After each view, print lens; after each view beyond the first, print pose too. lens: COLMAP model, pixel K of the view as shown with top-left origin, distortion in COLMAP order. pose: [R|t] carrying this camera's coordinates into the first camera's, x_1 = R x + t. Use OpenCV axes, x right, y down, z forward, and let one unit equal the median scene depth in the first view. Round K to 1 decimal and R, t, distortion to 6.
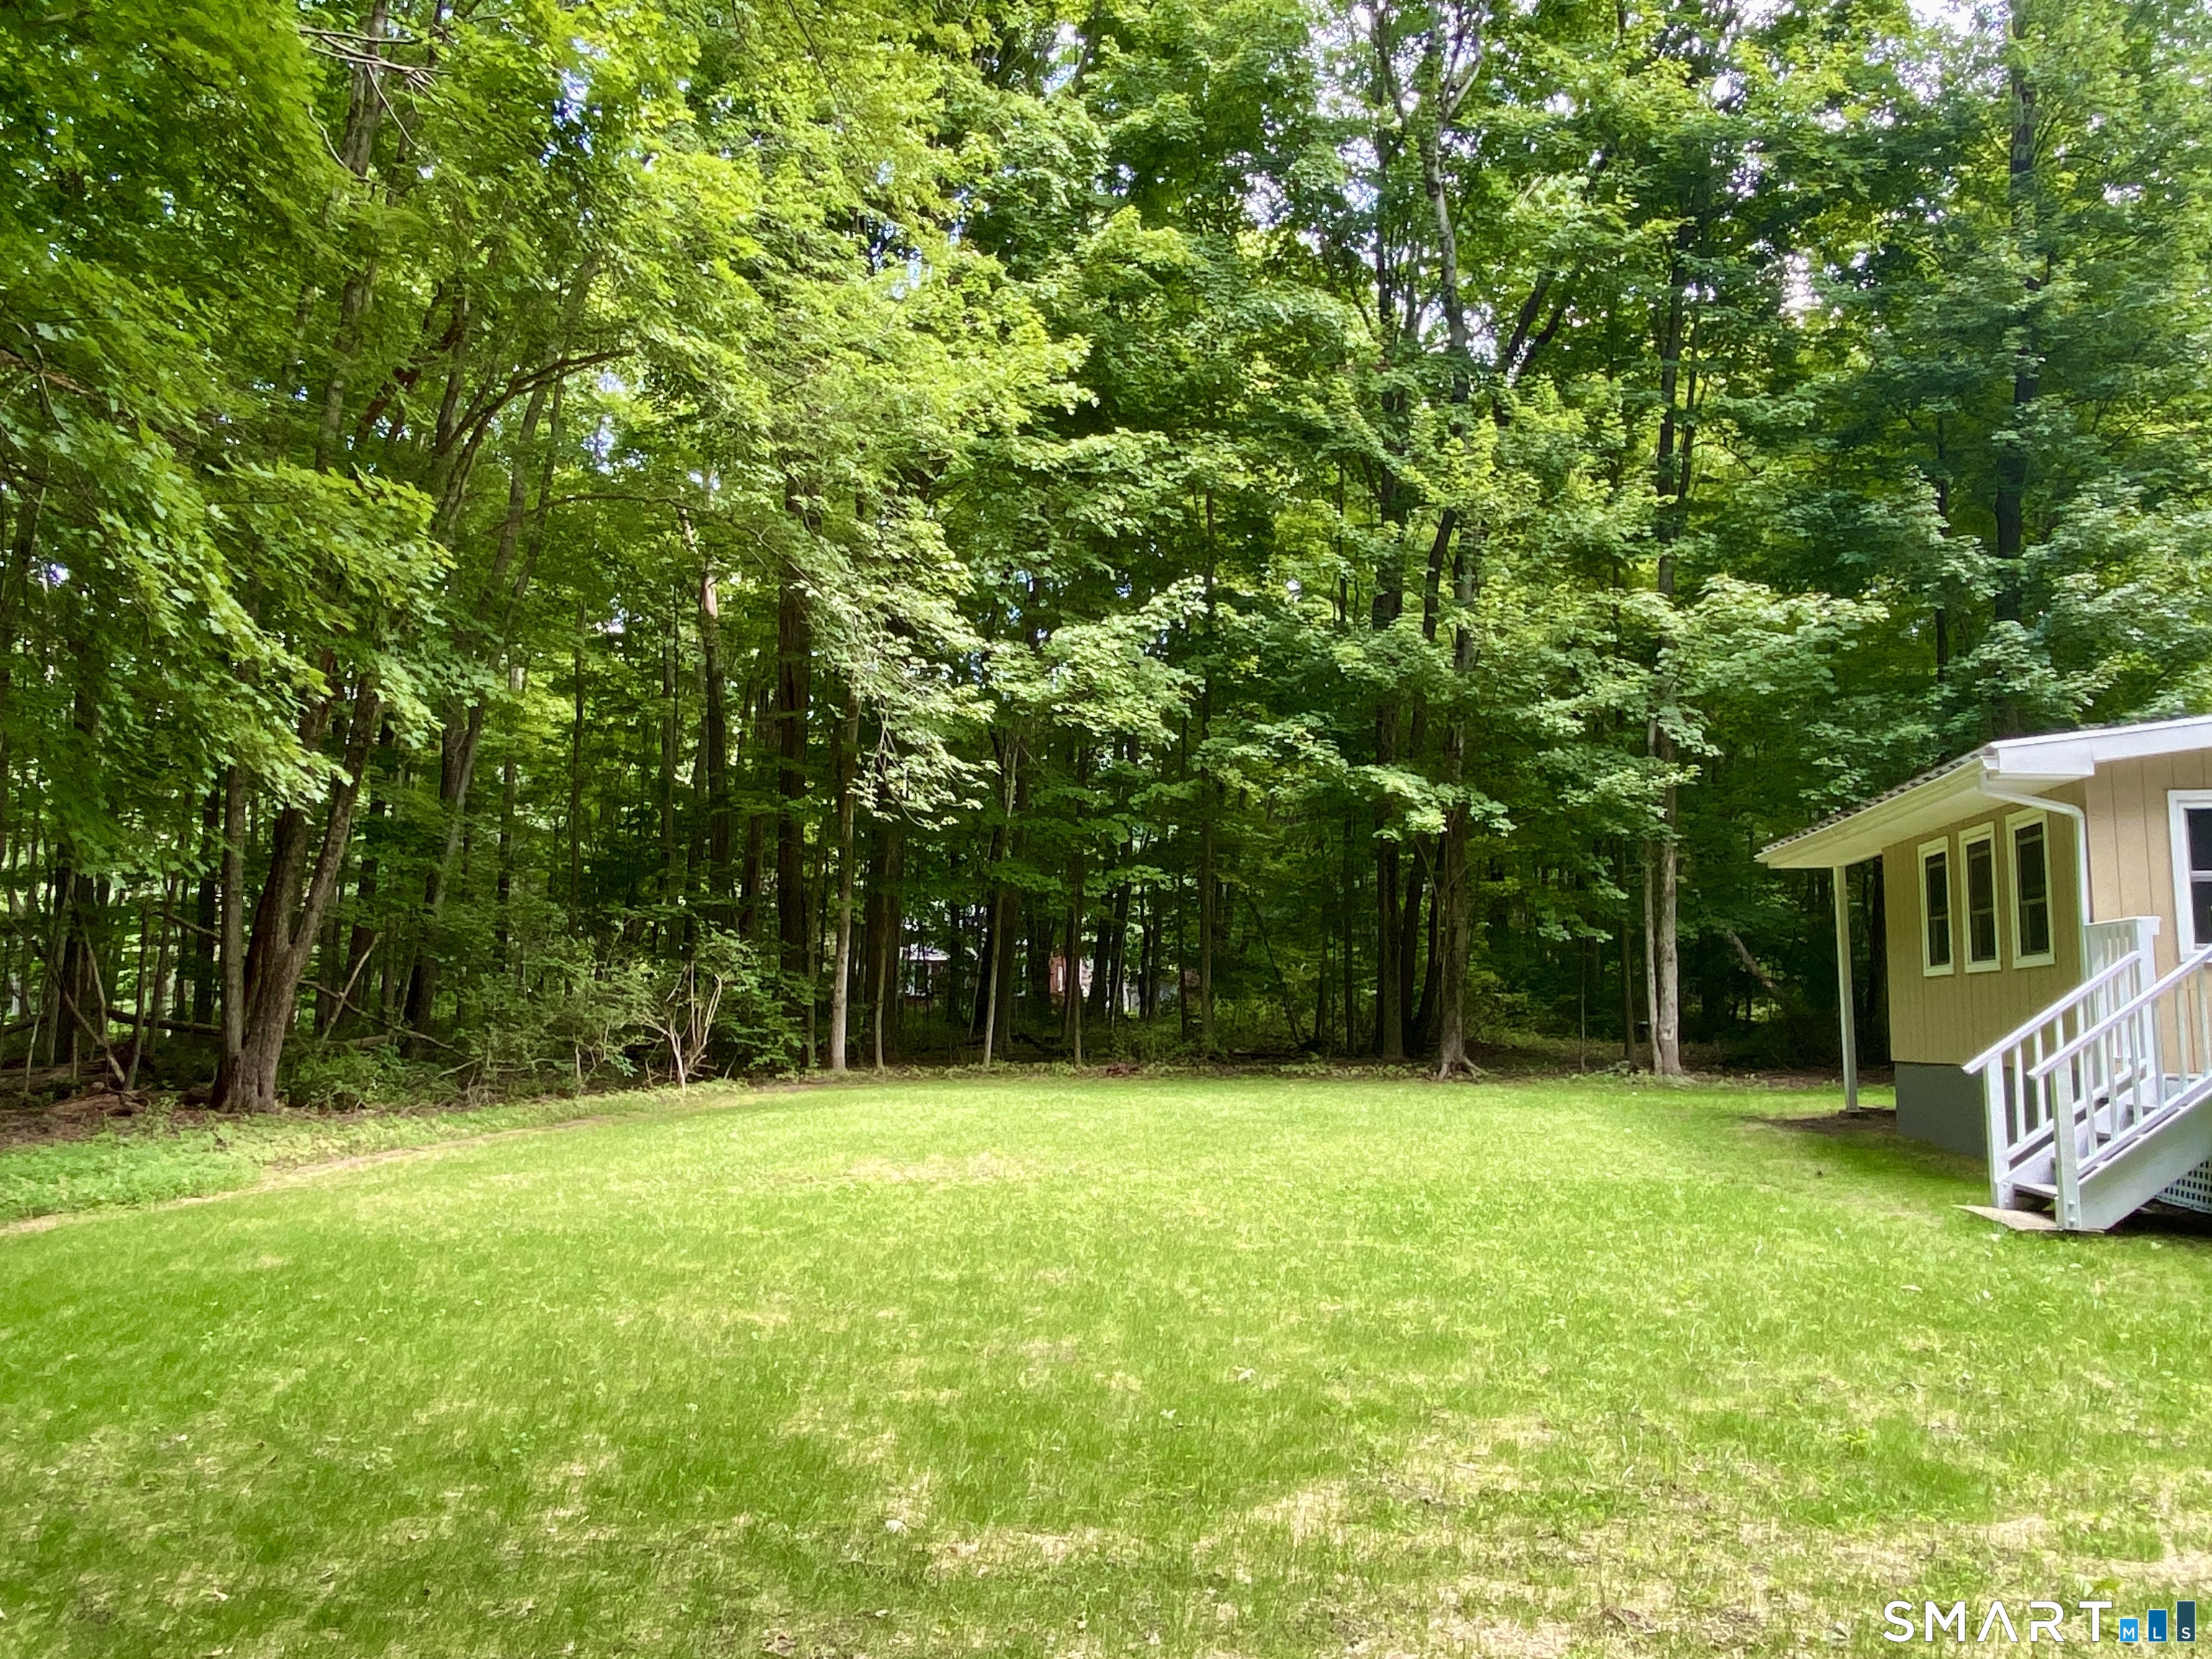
lens RADIAL K [[1577.8, 0, 1103.7], [0, 1577.8, 826.7], [0, 0, 1]] dist [0.004535, -0.000432]
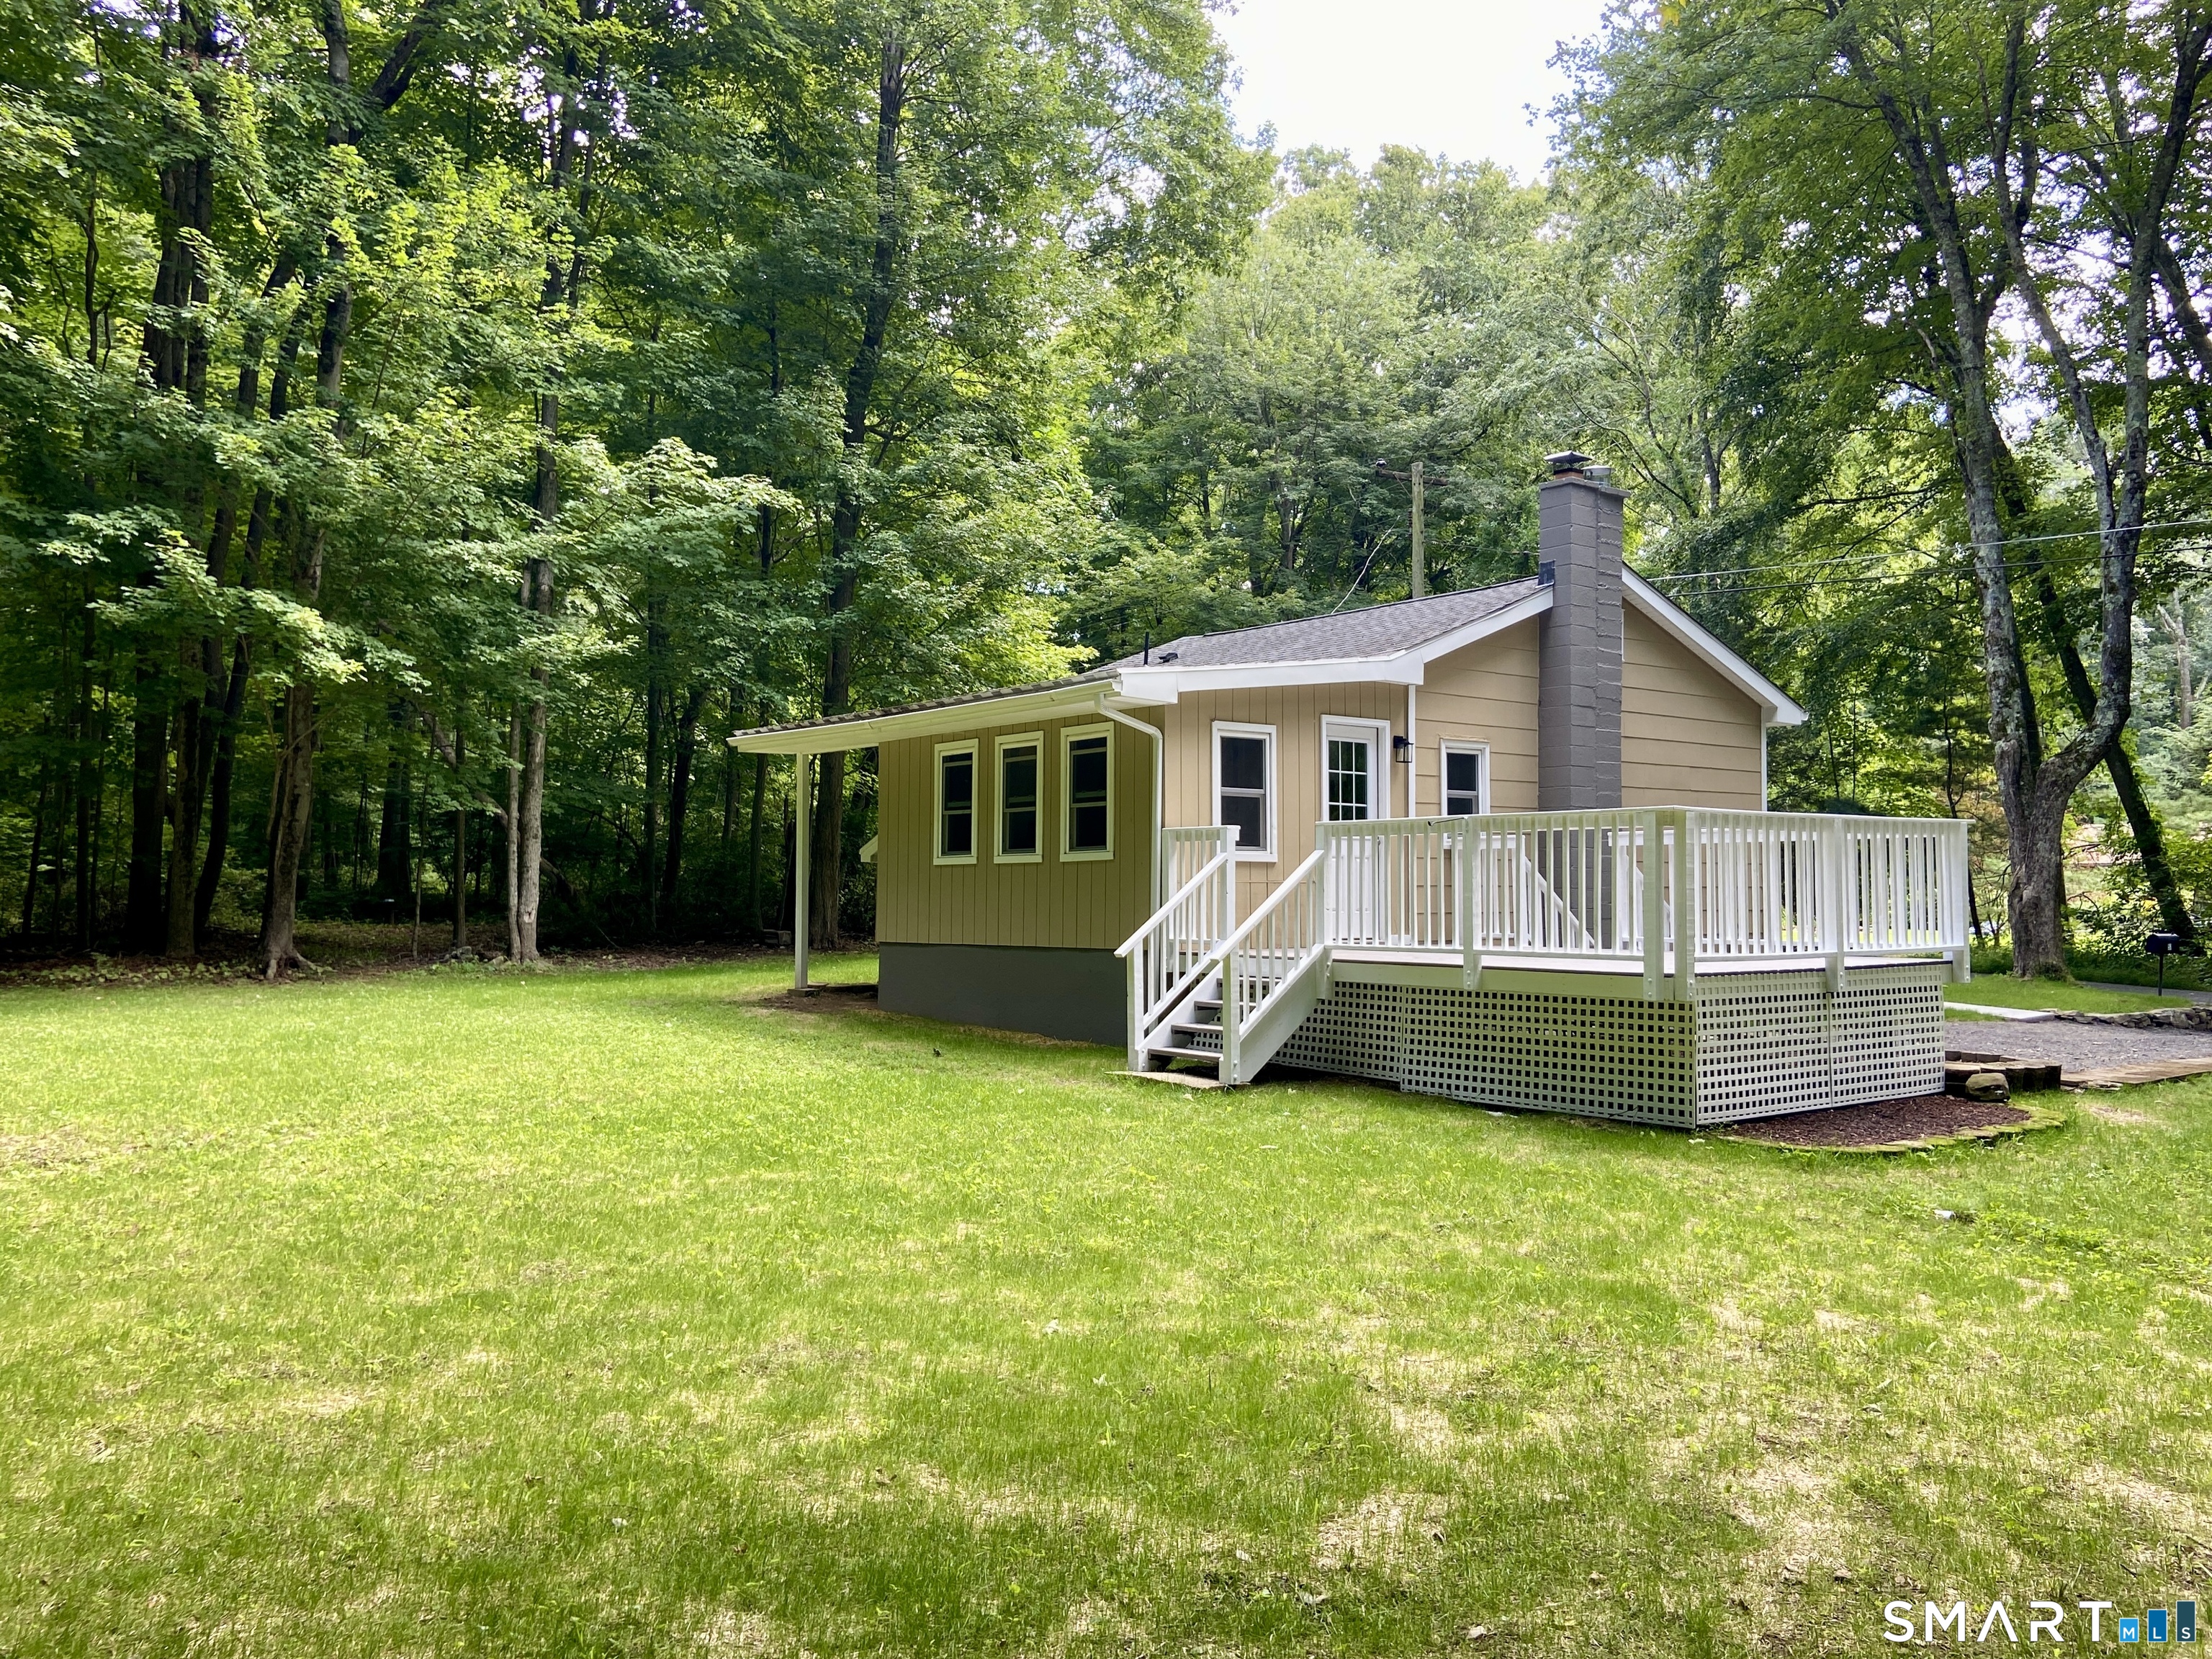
lens RADIAL K [[1705.0, 0, 1104.5], [0, 1705.0, 827.0], [0, 0, 1]] dist [-0.005982, -0.004181]
pose [[0.619035, 0.012112, 0.785270, -0.237927], [-0.084865, 0.995058, 0.051552, -0.000978], [-0.780765, -0.098554, 0.617004, 0.135892]]
